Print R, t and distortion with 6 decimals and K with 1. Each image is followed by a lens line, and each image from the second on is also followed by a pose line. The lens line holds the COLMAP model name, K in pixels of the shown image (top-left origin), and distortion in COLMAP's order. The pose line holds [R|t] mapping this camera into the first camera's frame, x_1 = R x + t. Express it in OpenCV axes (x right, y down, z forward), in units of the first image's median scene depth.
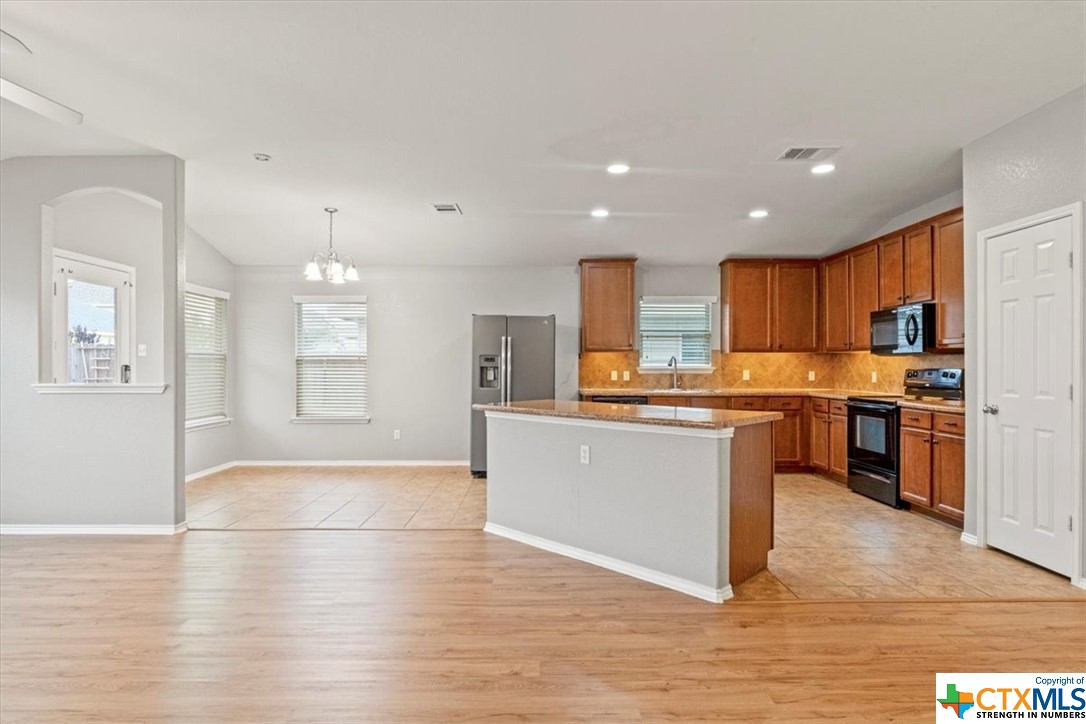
lens RADIAL K [[569.4, 0, 536.1], [0, 569.4, 367.9], [0, 0, 1]] dist [-0.004193, -0.001797]
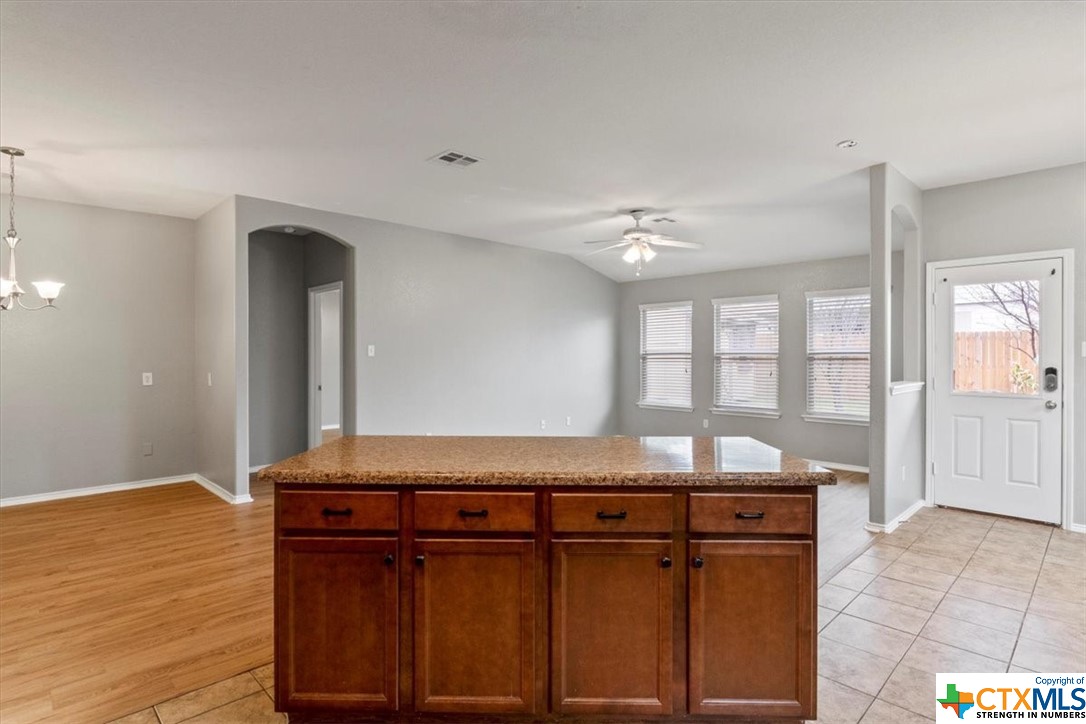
lens RADIAL K [[569.4, 0, 545.1], [0, 569.4, 356.1], [0, 0, 1]] dist [-0.004193, -0.001797]
pose [[-0.713362, 0.003817, -0.700786, 0.355859], [-0.001757, 0.999972, 0.007235, -0.022832], [0.700794, 0.006393, -0.713335, 0.909888]]
